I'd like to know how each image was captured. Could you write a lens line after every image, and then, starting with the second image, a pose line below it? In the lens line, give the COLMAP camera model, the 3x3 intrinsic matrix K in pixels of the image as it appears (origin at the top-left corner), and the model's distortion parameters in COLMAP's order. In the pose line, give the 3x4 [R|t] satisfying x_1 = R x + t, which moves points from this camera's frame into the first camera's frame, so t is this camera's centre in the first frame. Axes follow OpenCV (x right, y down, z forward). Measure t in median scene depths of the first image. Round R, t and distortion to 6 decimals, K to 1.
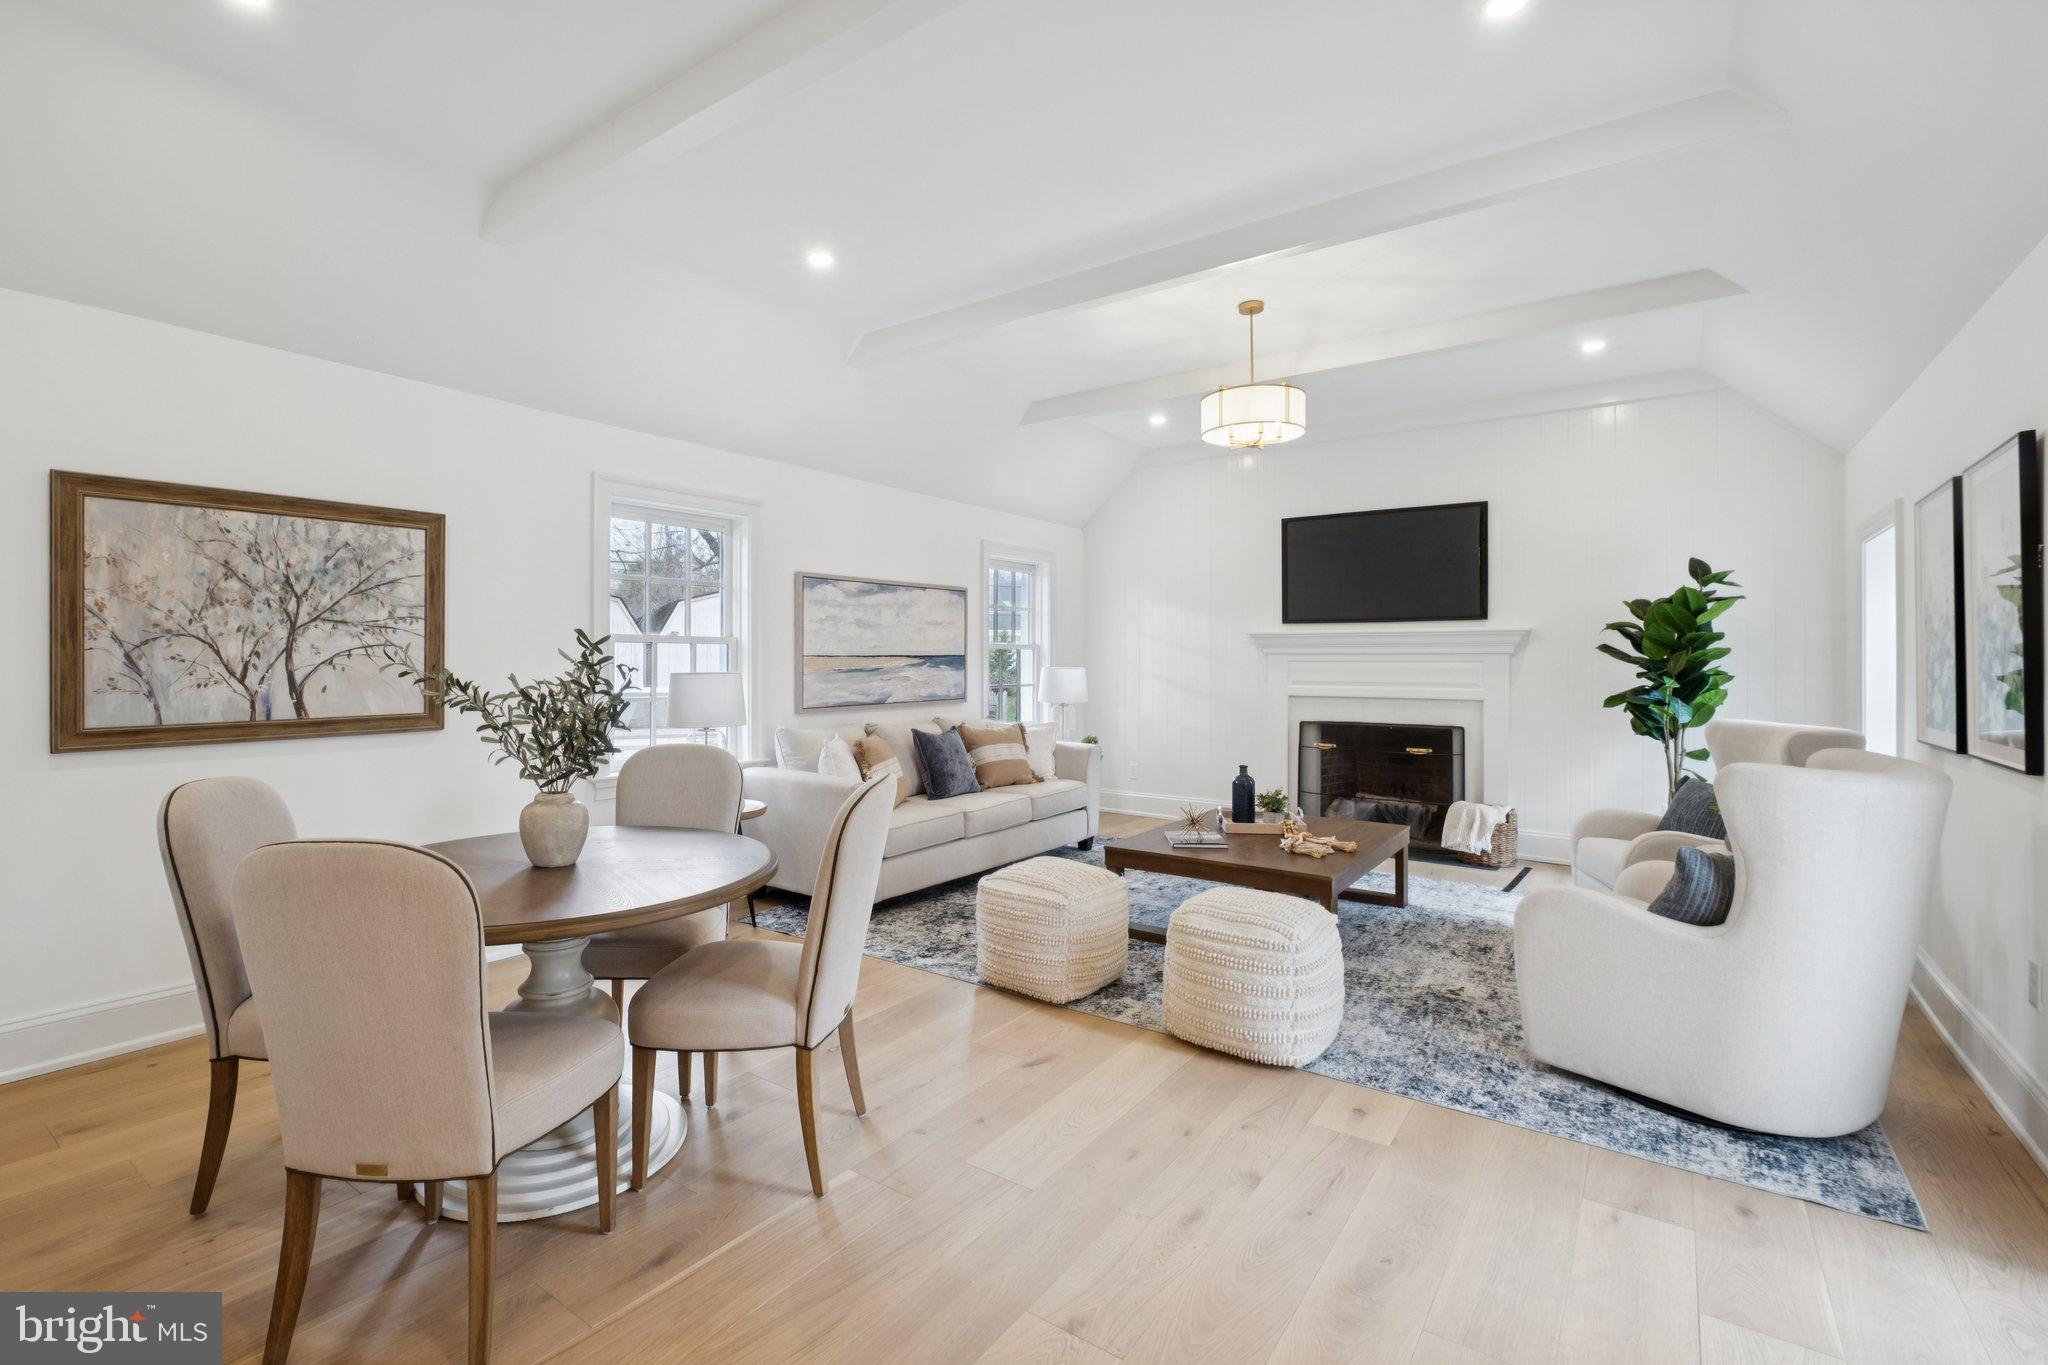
lens RADIAL K [[916.9, 0, 990.9], [0, 916.9, 644.4], [0, 0, 1]] dist [-0.001327, -0.002360]
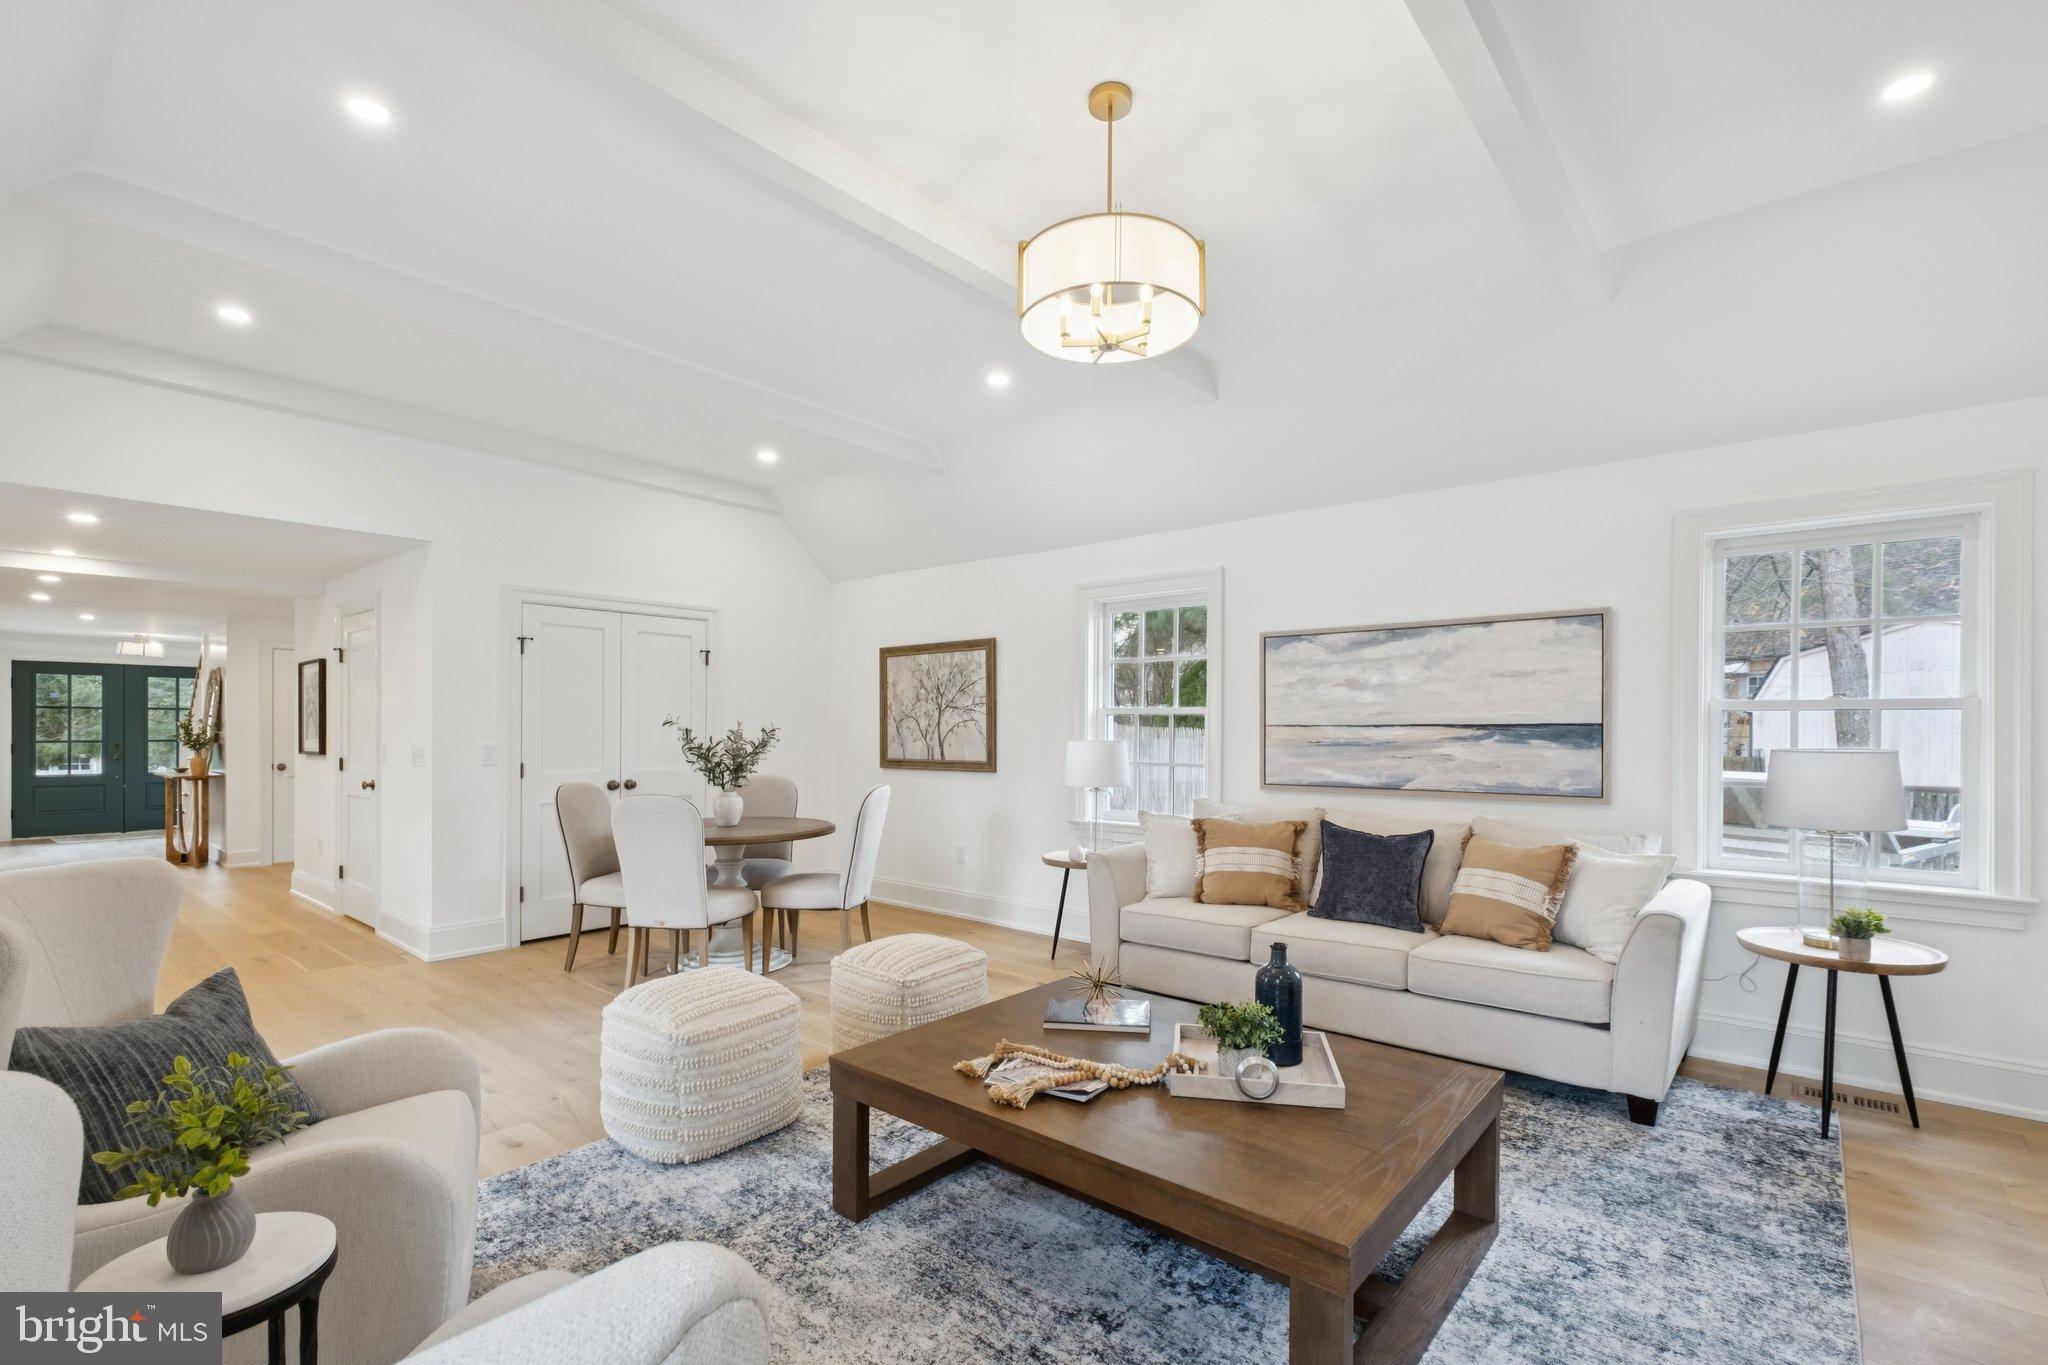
lens RADIAL K [[916.9, 0, 1027.4], [0, 916.9, 726.2], [0, 0, 1]] dist [-0.001327, -0.002360]
pose [[-0.065986, -0.003899, -0.997813, 0.666141], [0.011968, 0.999917, -0.004699, 0.013639], [0.997749, -0.012252, -0.065934, 0.775605]]
